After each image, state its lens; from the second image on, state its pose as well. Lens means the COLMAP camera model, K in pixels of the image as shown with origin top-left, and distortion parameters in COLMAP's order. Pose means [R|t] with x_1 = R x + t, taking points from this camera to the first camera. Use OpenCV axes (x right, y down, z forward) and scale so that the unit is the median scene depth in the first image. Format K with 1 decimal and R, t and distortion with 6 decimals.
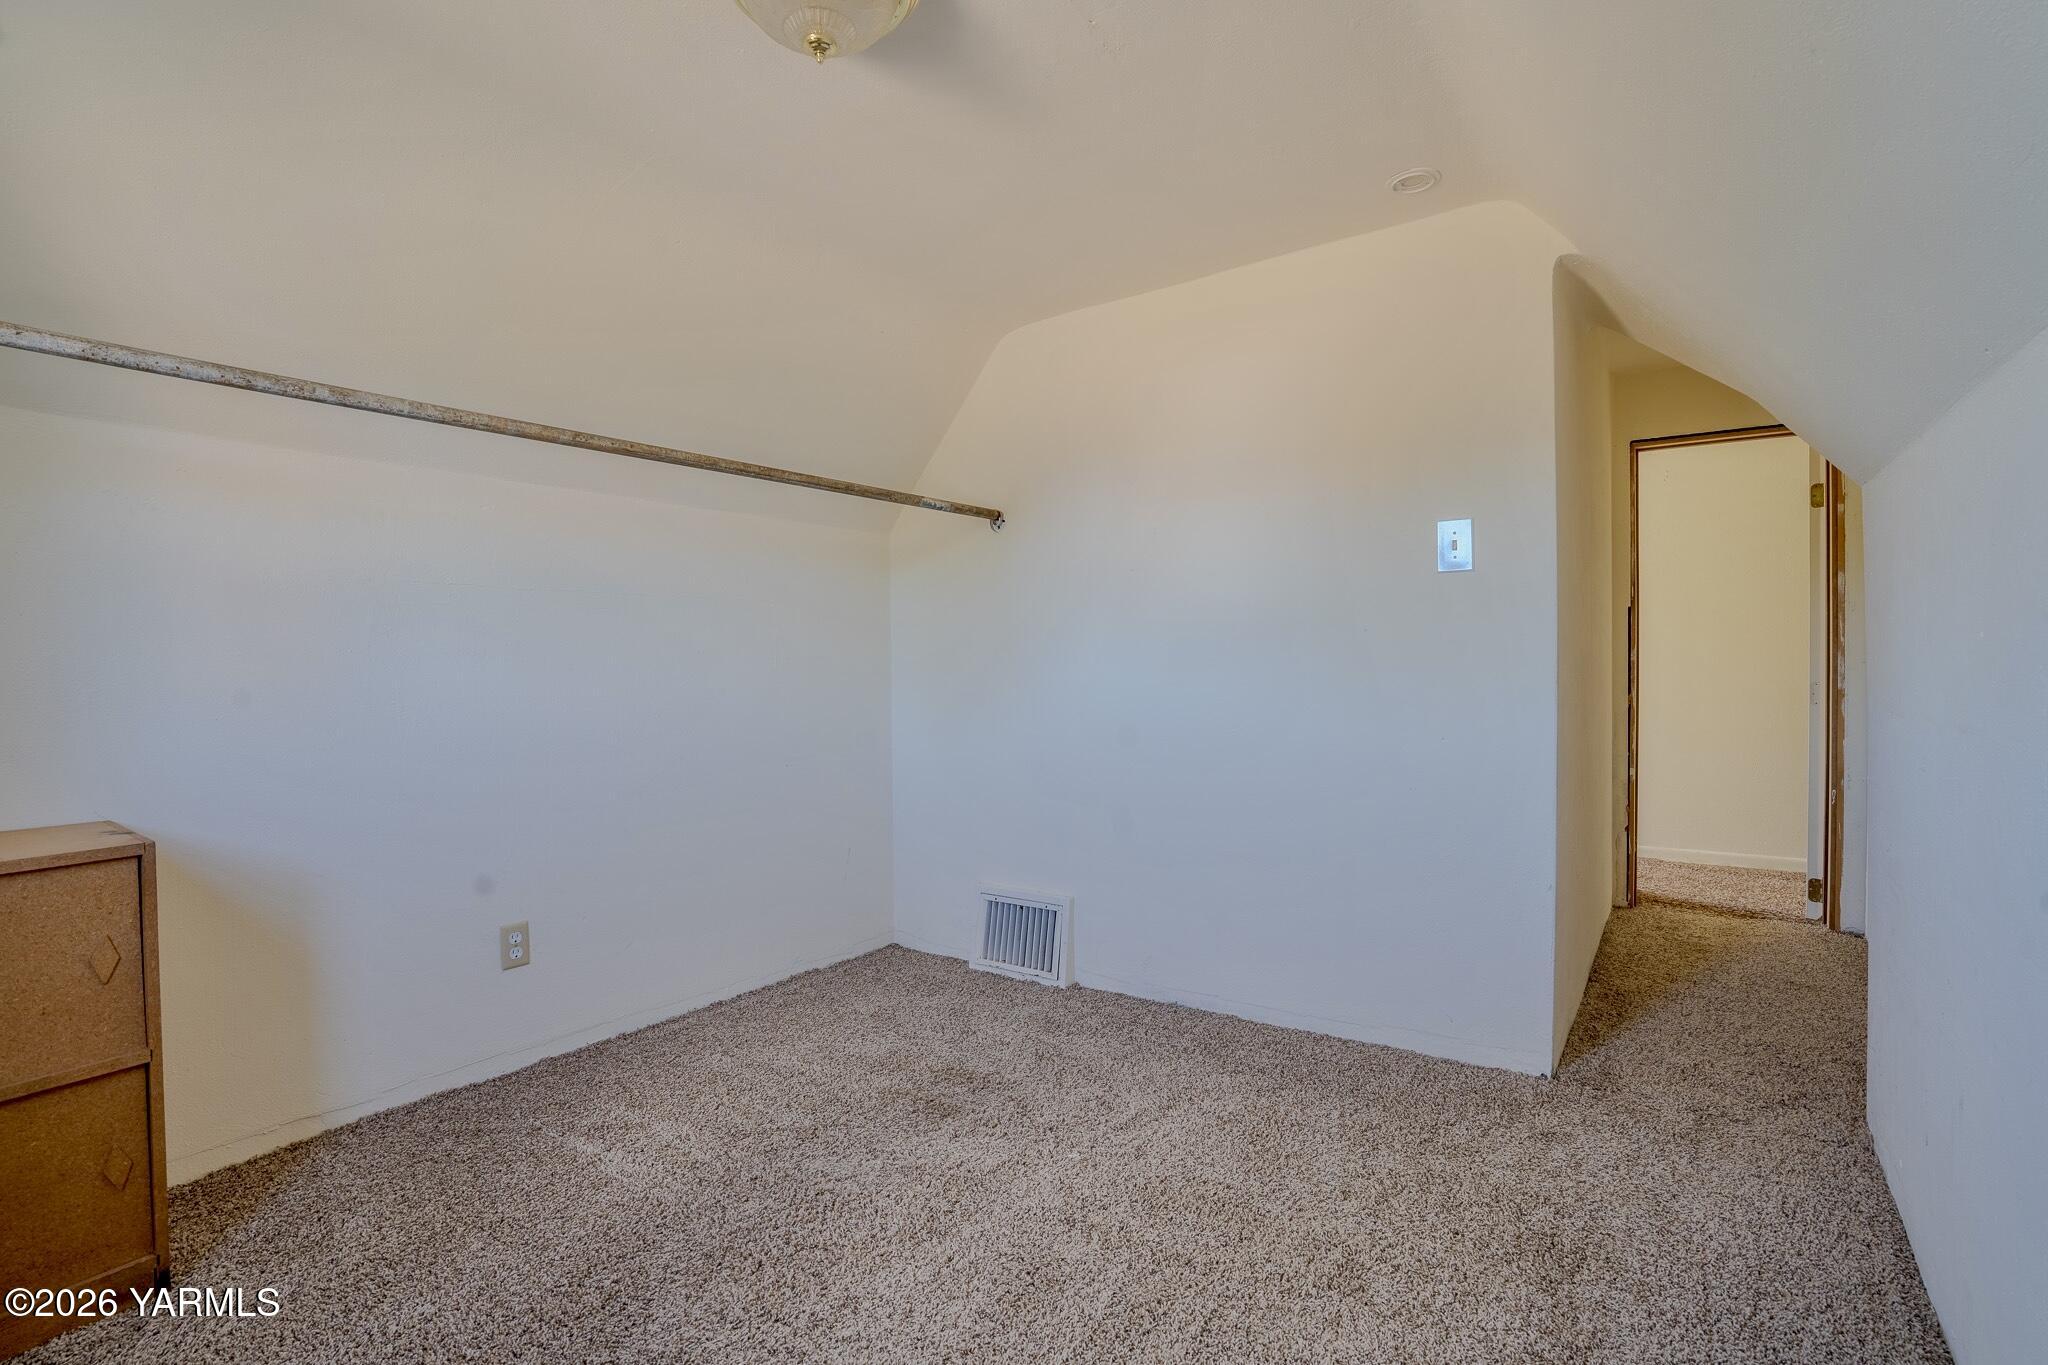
lens RADIAL K [[989.2, 0, 1029.5], [0, 989.2, 681.4], [0, 0, 1]] dist [-0.000058, 0.001125]
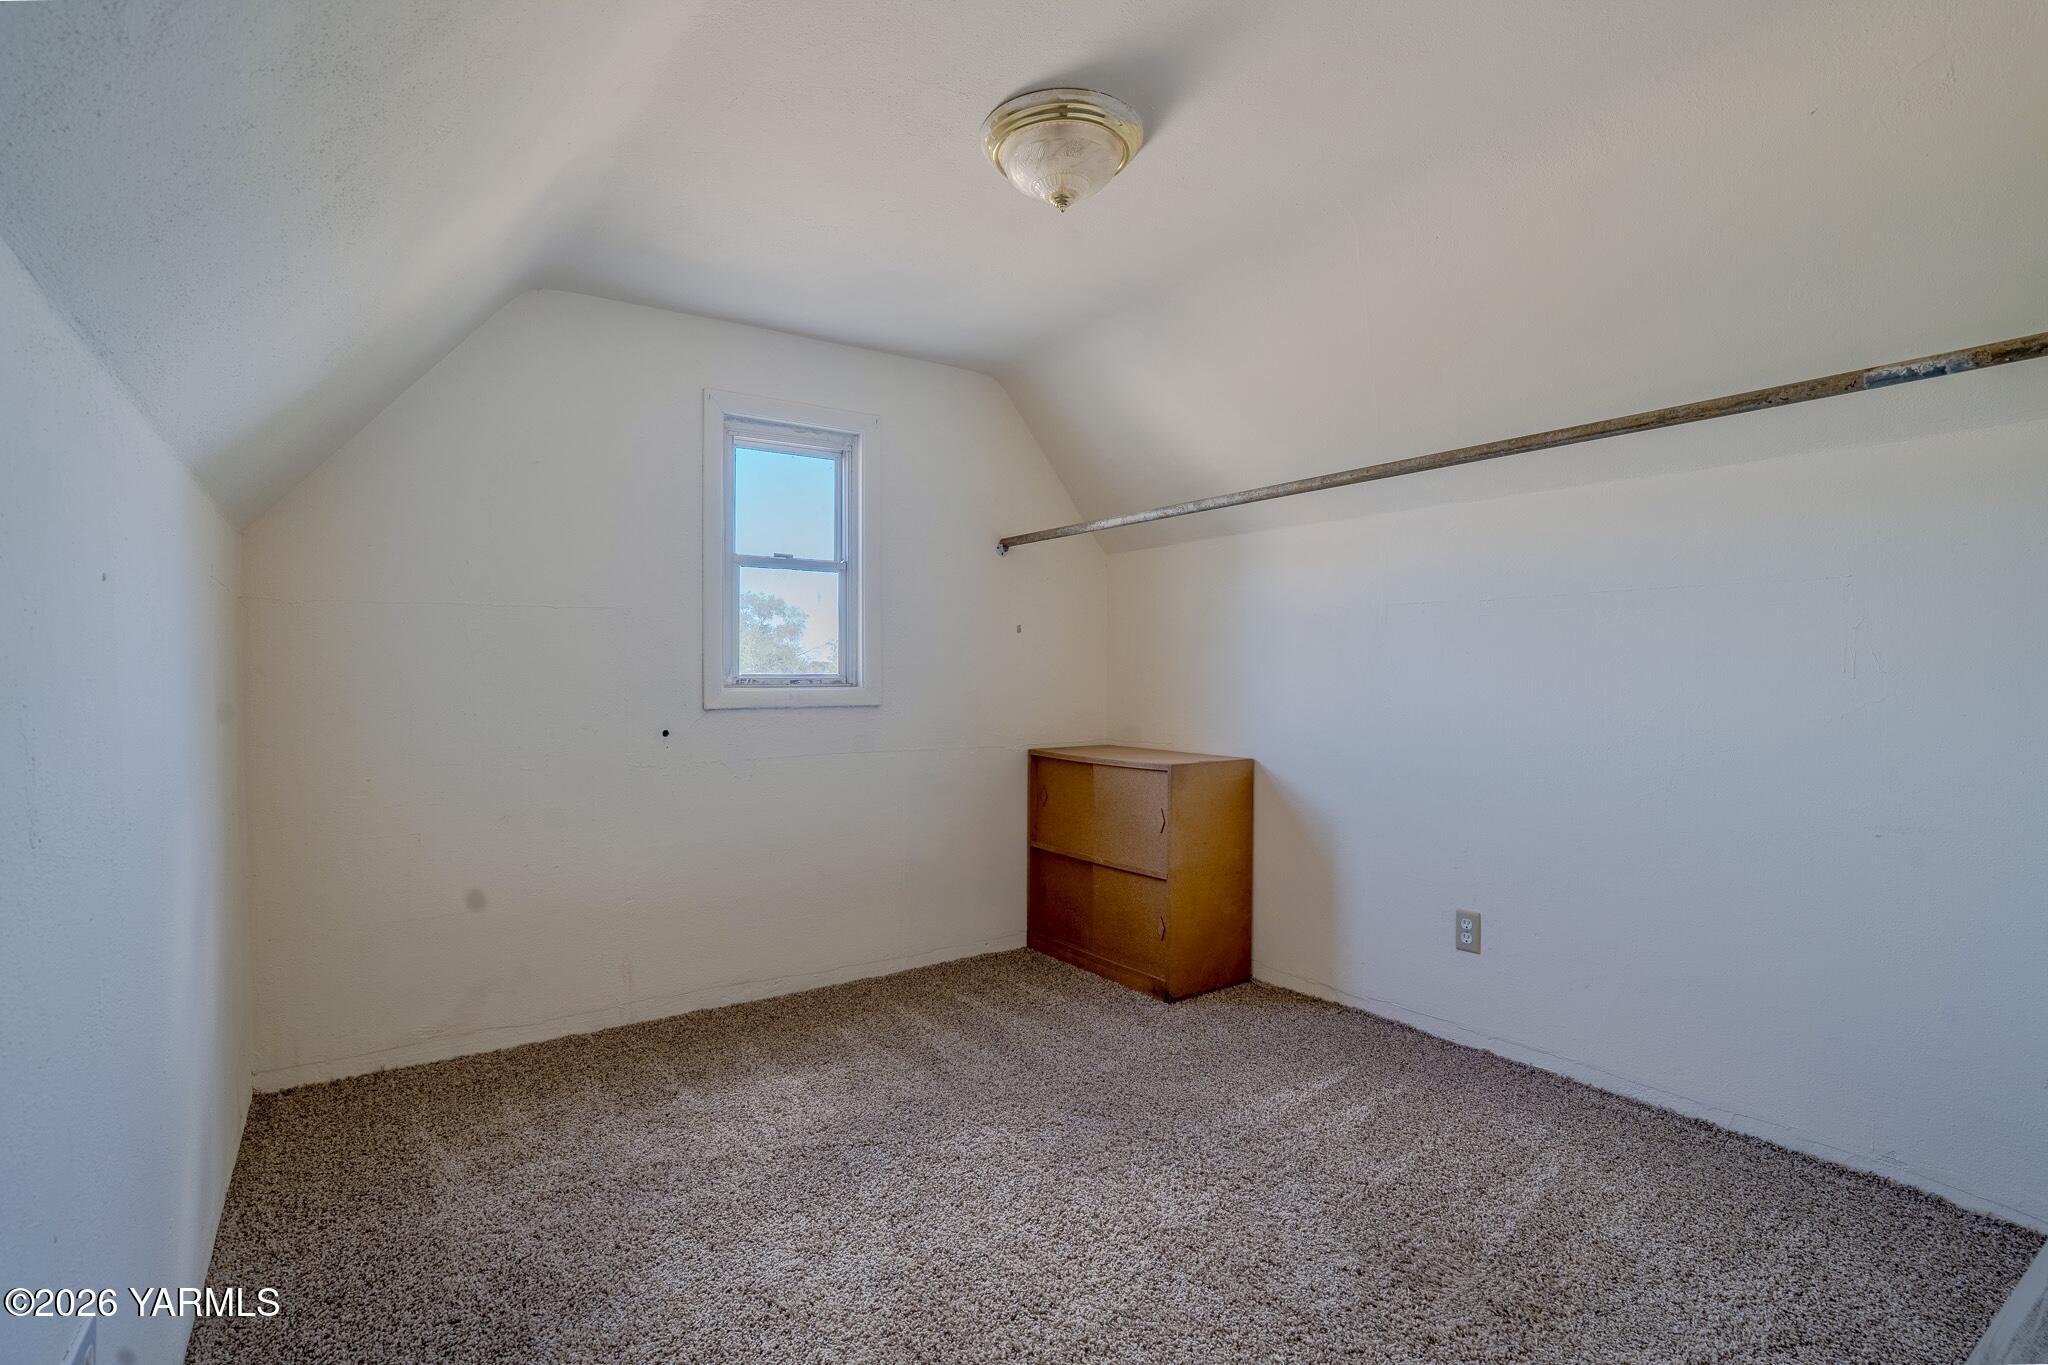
lens RADIAL K [[989.2, 0, 1028.9], [0, 989.2, 675.6], [0, 0, 1]] dist [-0.000058, 0.001125]
pose [[-0.304686, 0.012754, -0.952367, 0.652208], [-0.015733, 0.999707, 0.018421, -0.025161], [0.952323, 0.020596, -0.304396, 0.861218]]
